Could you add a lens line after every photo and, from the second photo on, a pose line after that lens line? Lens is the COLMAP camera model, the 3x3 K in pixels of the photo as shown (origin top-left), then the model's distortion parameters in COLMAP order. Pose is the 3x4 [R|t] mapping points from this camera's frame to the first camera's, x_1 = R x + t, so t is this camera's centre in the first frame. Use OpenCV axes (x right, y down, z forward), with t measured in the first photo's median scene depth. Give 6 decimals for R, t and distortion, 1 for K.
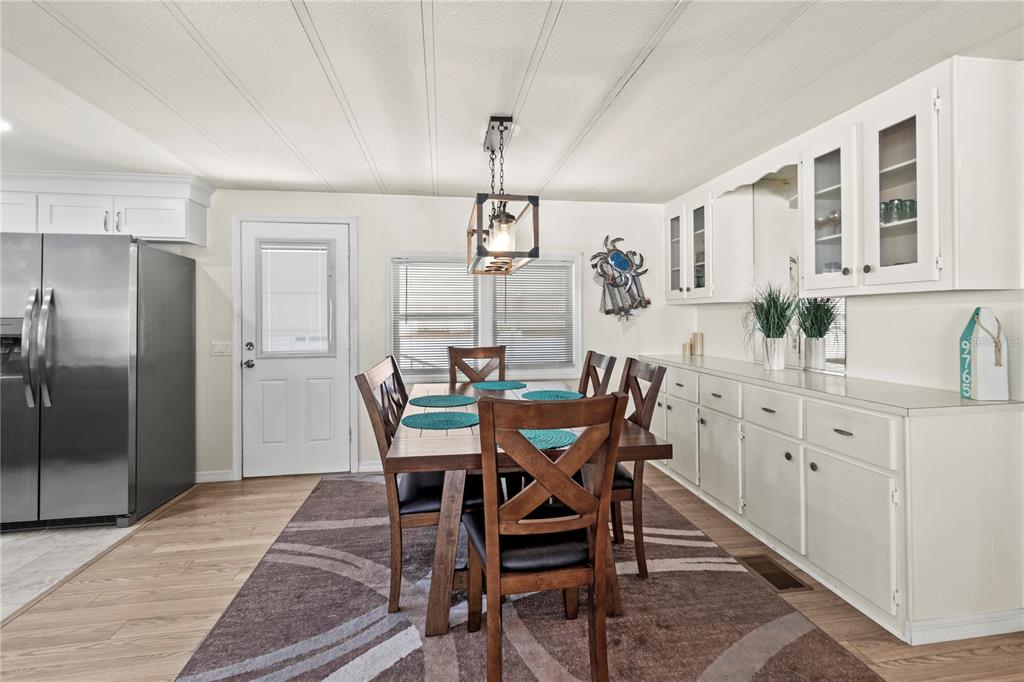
lens RADIAL K [[489.1, 0, 526.5], [0, 489.1, 315.7], [0, 0, 1]] dist [0.001211, 0.000011]
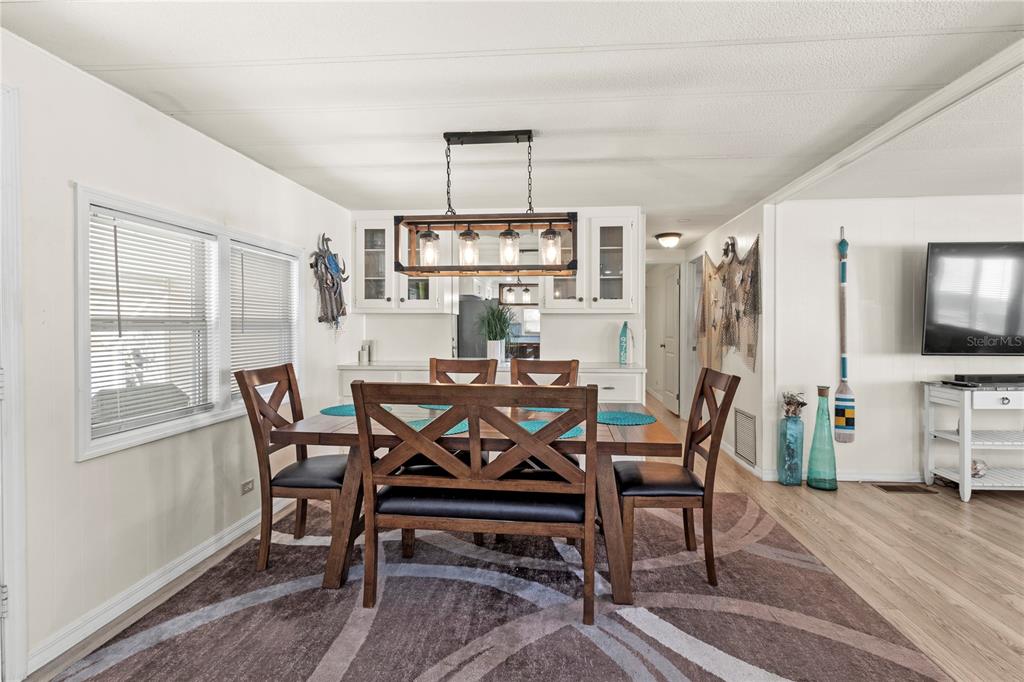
lens RADIAL K [[486.8, 0, 513.6], [0, 486.8, 328.4], [0, 0, 1]] dist [-0.001455, -0.000547]
pose [[0.258485, -0.001424, 0.966014, -0.810333], [-0.005315, 0.999982, 0.002896, 0.006523], [-0.966001, -0.005883, 0.258472, 0.579370]]
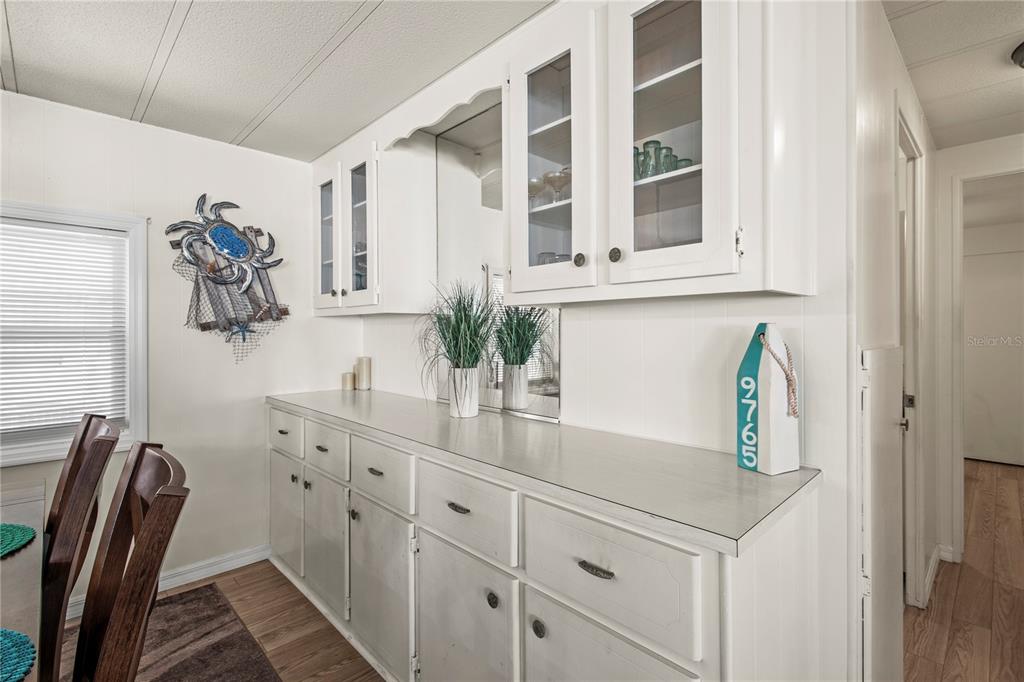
lens RADIAL K [[472.2, 0, 525.8], [0, 472.2, 333.5], [0, 0, 1]] dist [0.018089, -0.000043]
pose [[0.817254, 0.000749, 0.576277, 0.202939], [-0.003232, 0.999989, 0.003284, -0.003122], [-0.576269, -0.004547, 0.817248, 0.425492]]
